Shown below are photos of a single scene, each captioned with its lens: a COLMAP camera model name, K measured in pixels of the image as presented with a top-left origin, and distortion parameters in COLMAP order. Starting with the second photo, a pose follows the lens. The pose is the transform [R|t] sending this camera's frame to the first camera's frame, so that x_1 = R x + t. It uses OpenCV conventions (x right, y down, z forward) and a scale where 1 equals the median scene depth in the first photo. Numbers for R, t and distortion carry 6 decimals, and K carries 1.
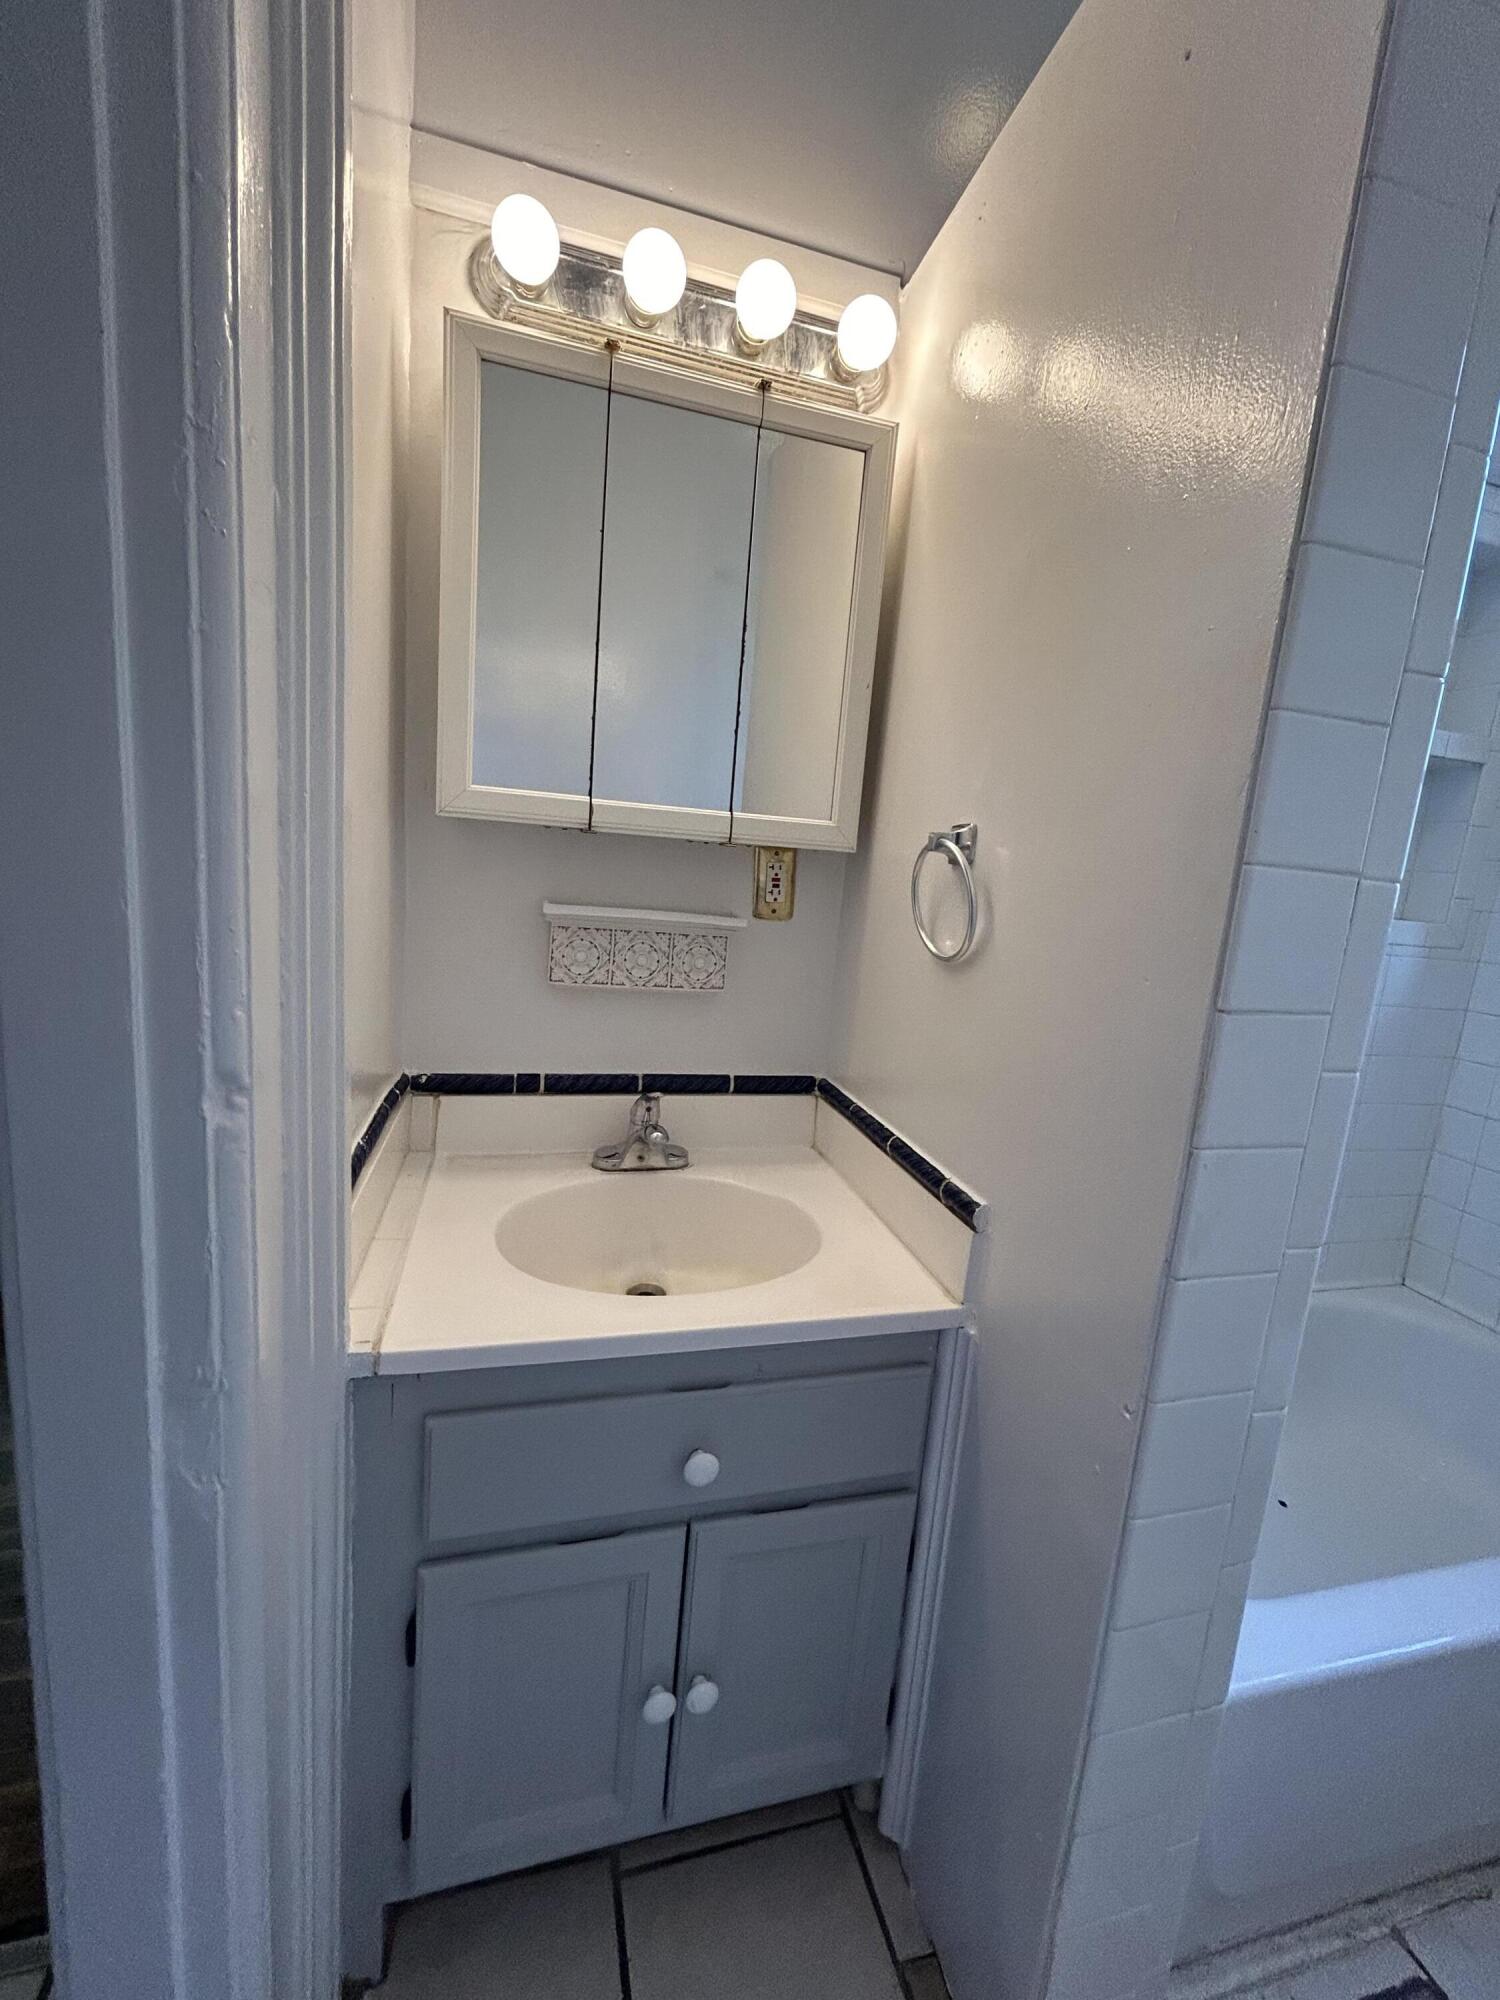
lens RADIAL K [[810.5, 0, 754.0], [0, 810.5, 997.3], [0, 0, 1]] dist [0.000929, 0.000130]
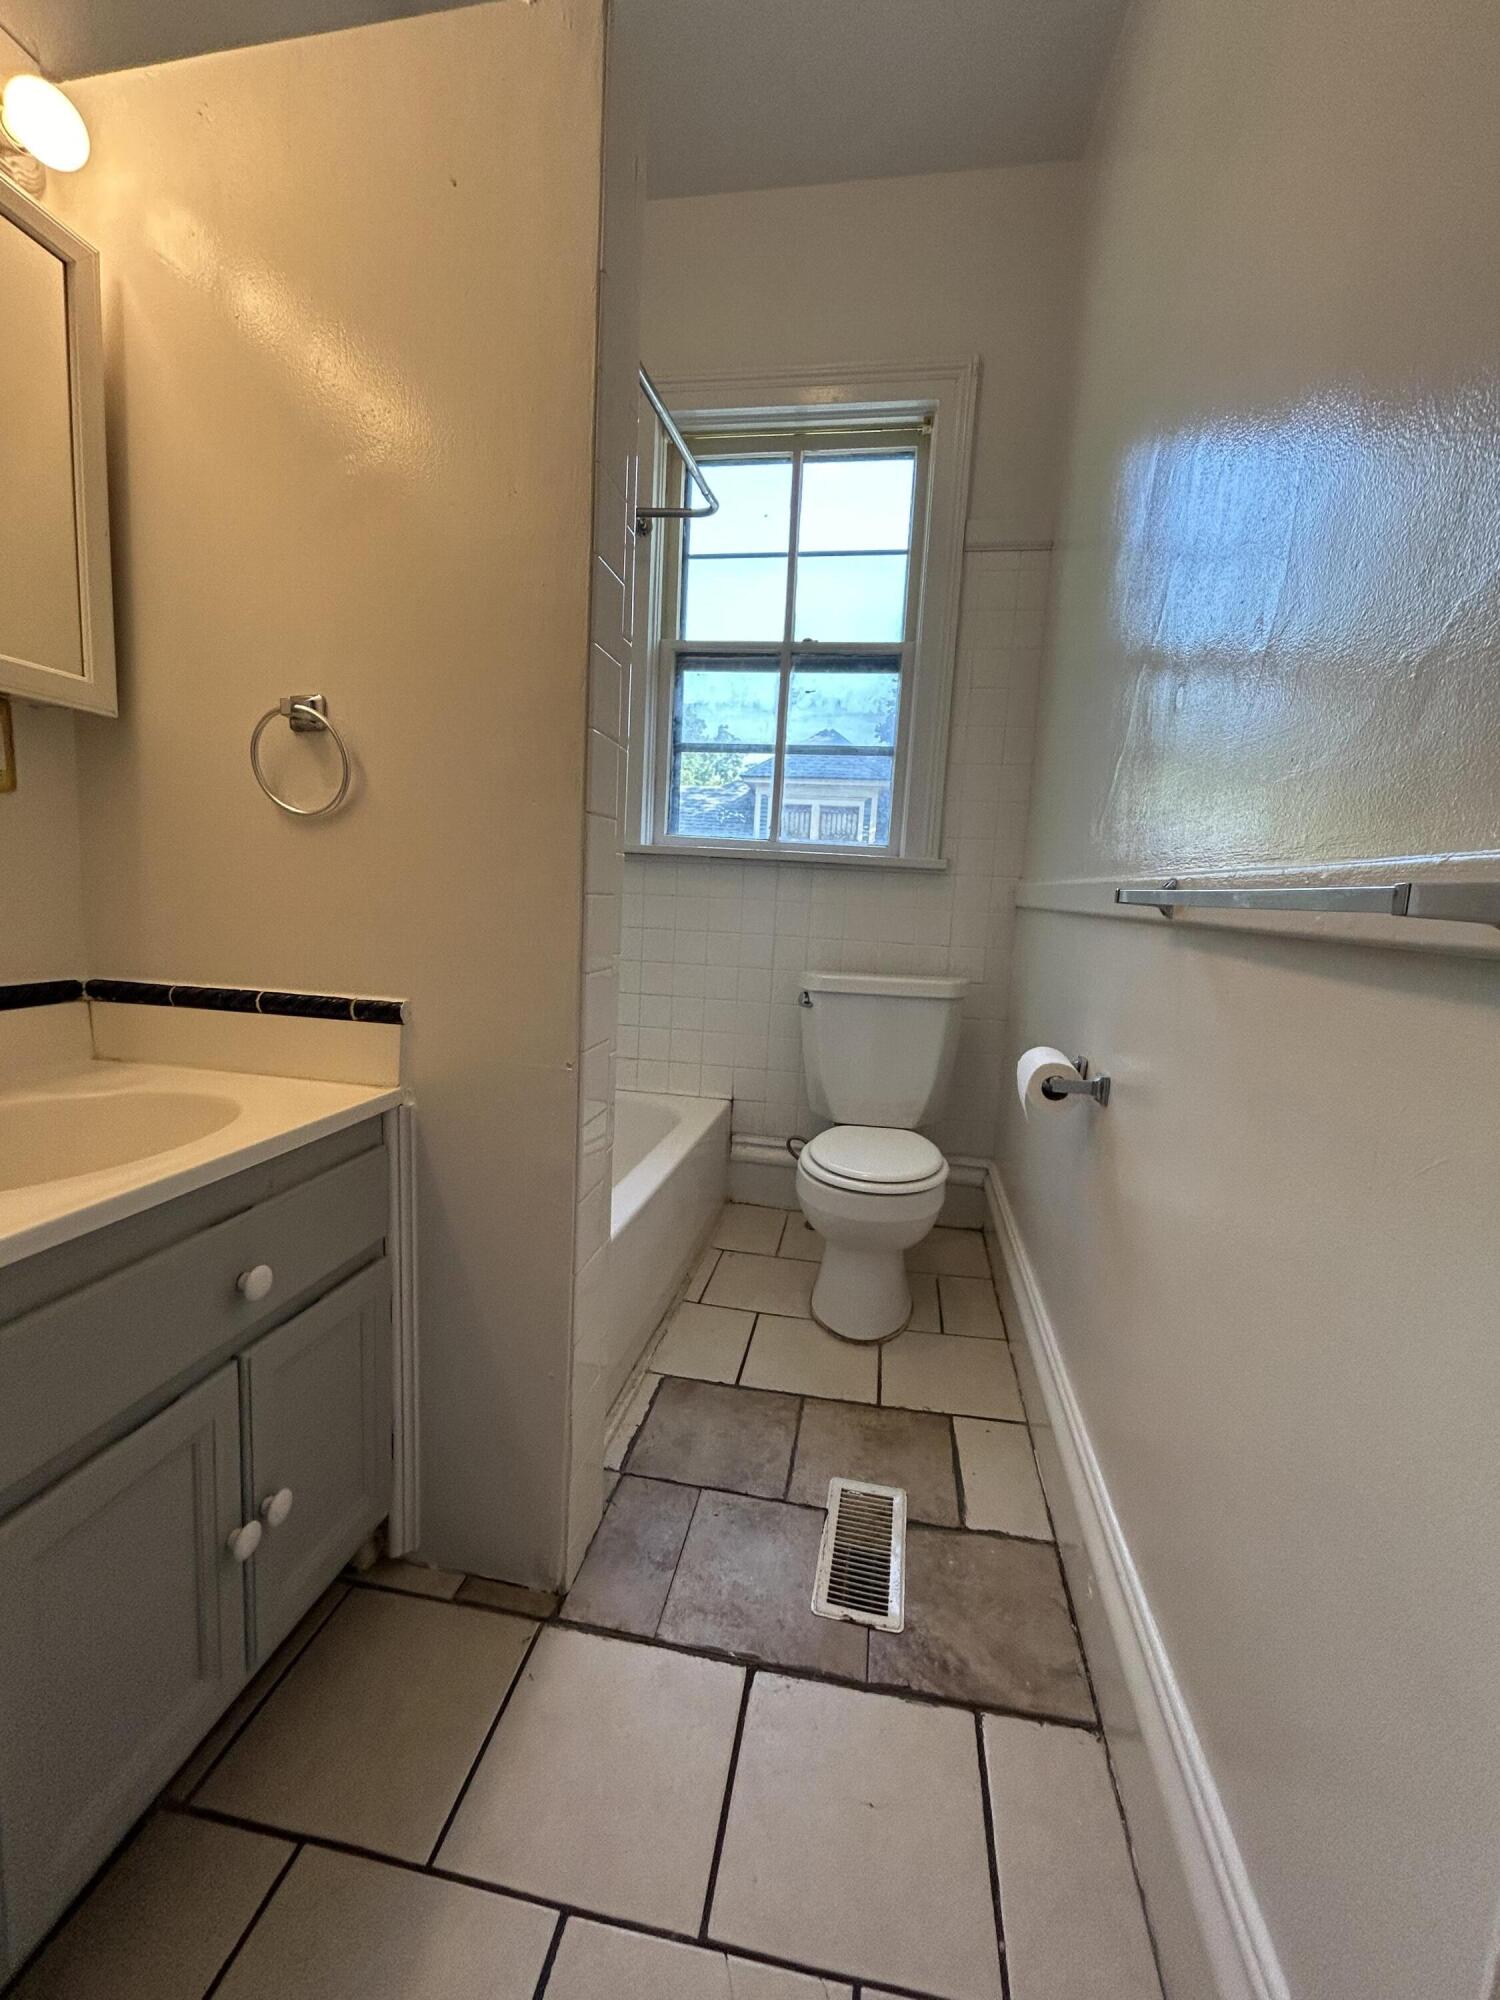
lens RADIAL K [[810.5, 0, 755.9], [0, 810.5, 997.6], [0, 0, 1]] dist [0.000929, 0.000130]
pose [[0.426049, -0.177226, 0.887171, -0.579731], [0.131706, 0.982328, 0.132986, 0.144023], [-0.895062, 0.060187, 0.441862, -0.057436]]
